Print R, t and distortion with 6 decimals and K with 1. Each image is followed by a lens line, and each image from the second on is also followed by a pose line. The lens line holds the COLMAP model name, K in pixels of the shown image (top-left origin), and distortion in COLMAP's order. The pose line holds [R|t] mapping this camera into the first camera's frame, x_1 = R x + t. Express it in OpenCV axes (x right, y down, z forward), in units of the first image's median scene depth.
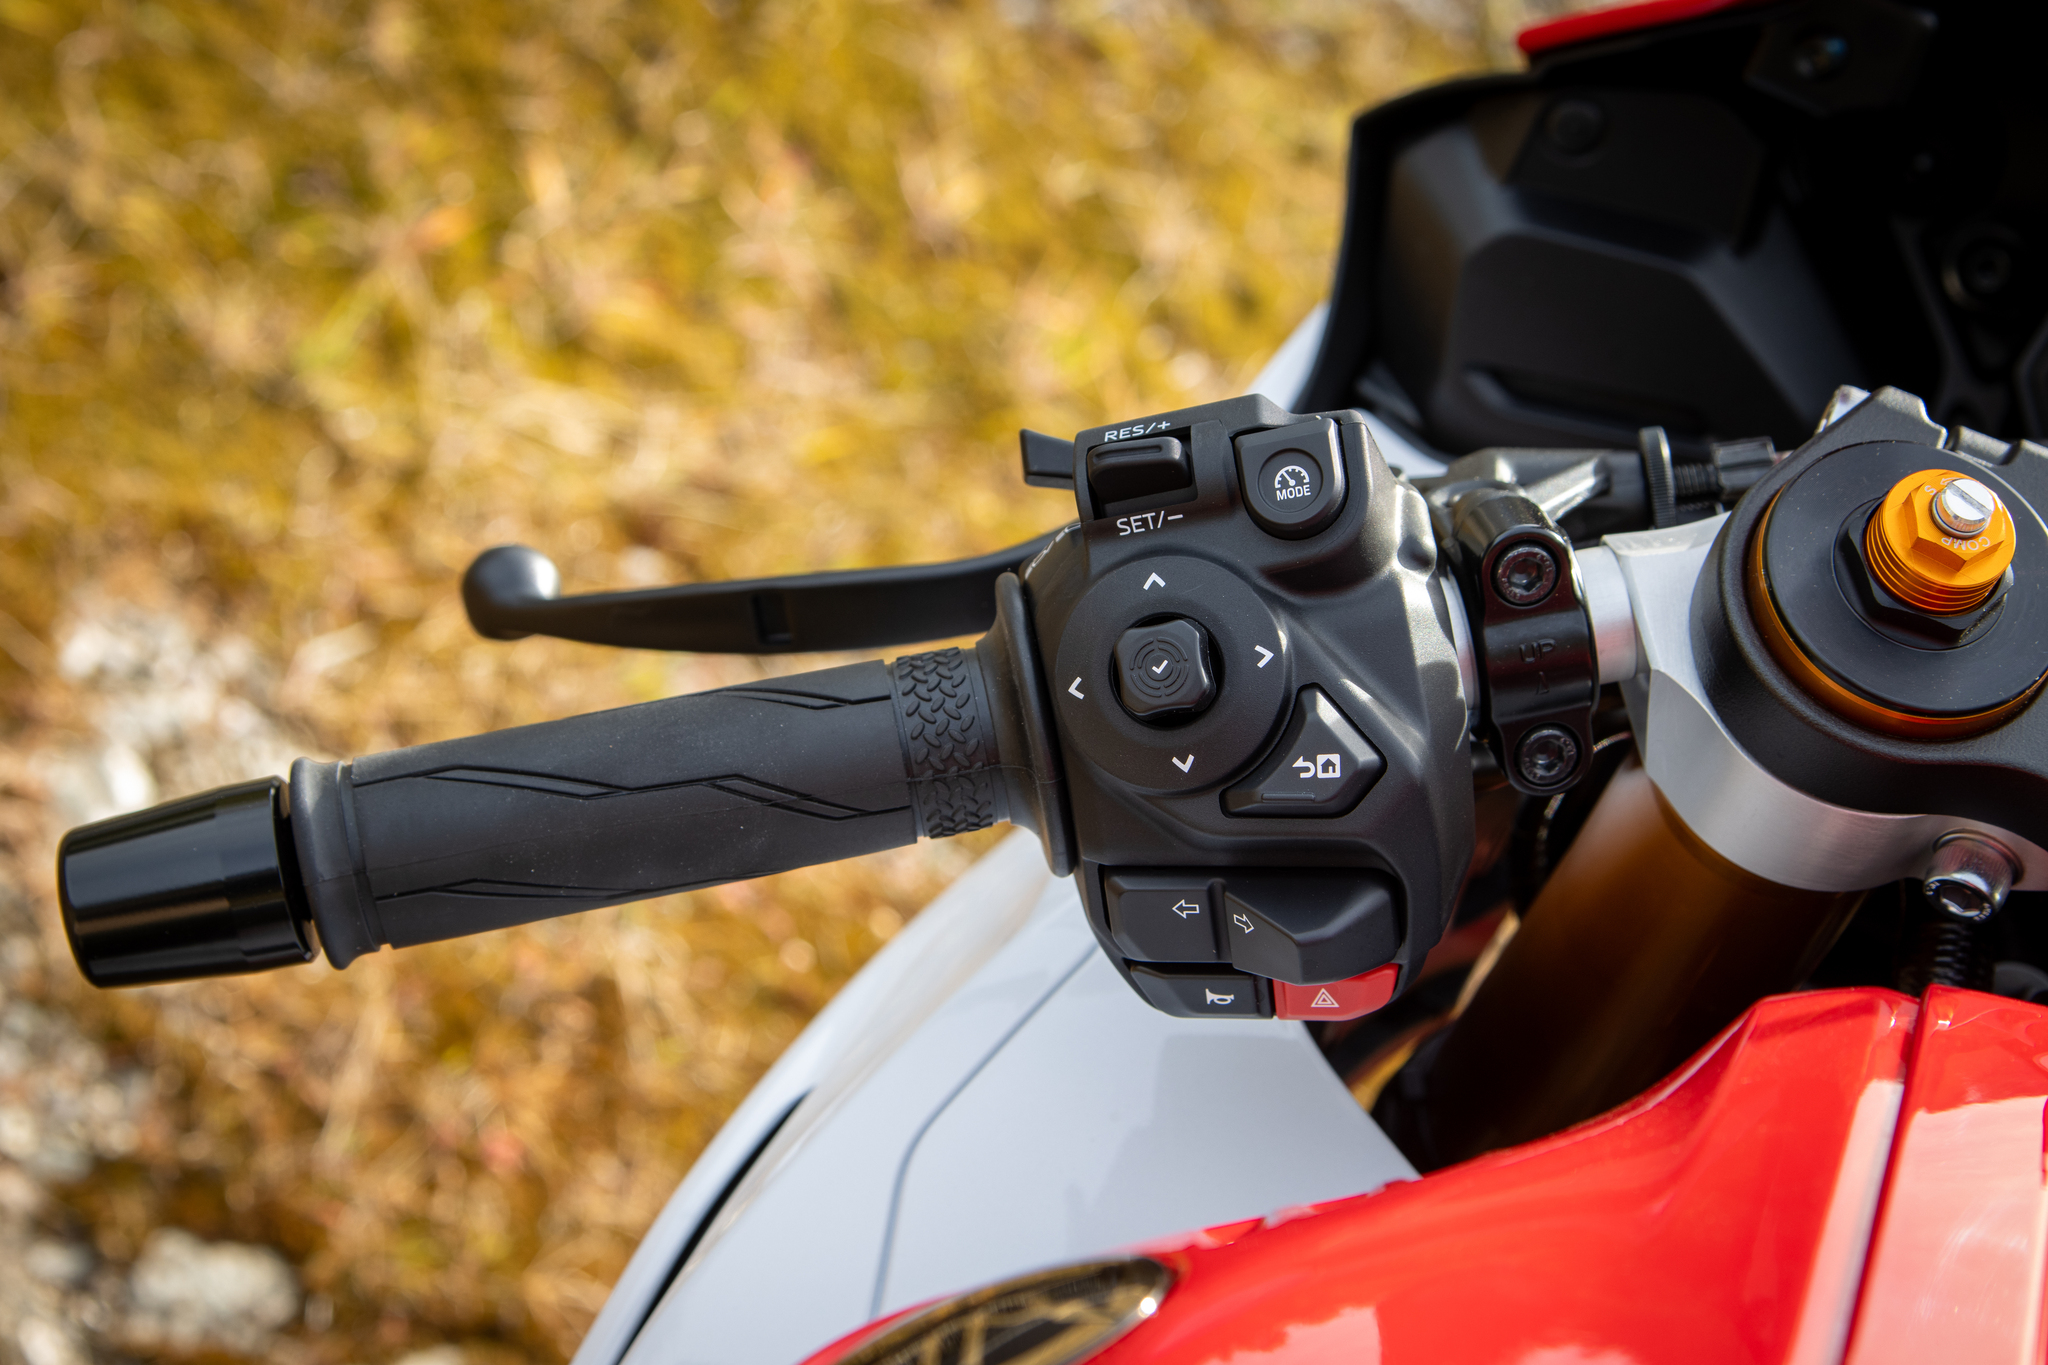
lens RADIAL K [[4070.6, 0, 1020.8], [0, 4070.6, 686.6], [0, 0, 1]] dist [0.060755, 0.000000]
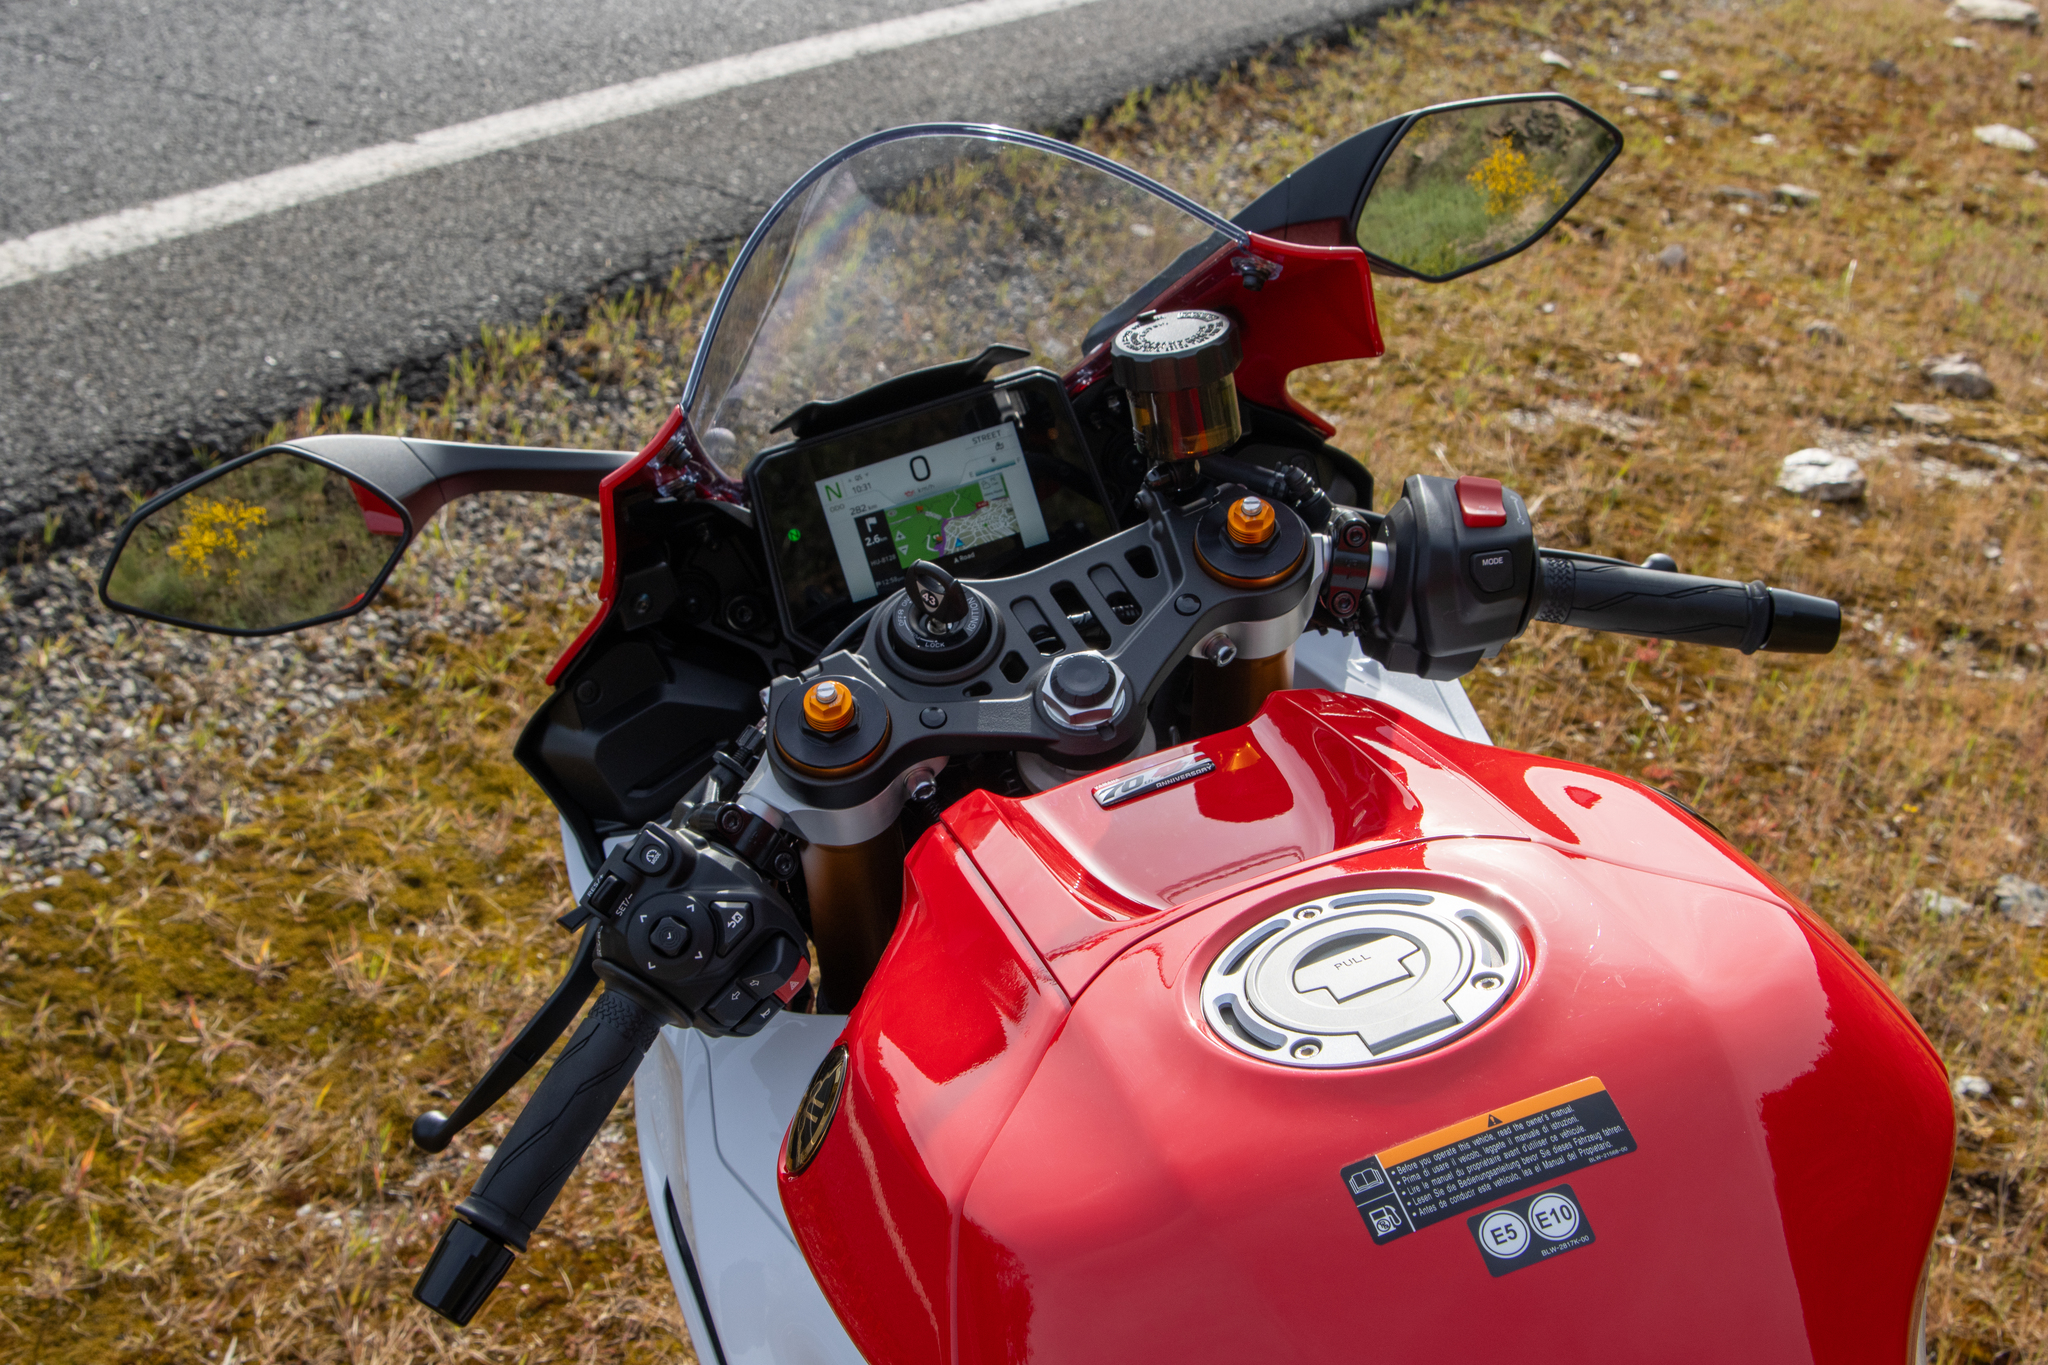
lens RADIAL K [[2682.5, 0, 1024.4], [0, 2682.5, 683.7], [0, 0, 1]] dist [-0.014461, 0.000000]
pose [[0.660473, -0.690405, 0.295154, -0.202173], [0.715032, 0.698296, 0.033364, -0.011341], [-0.229139, 0.189008, 0.954867, -0.730360]]
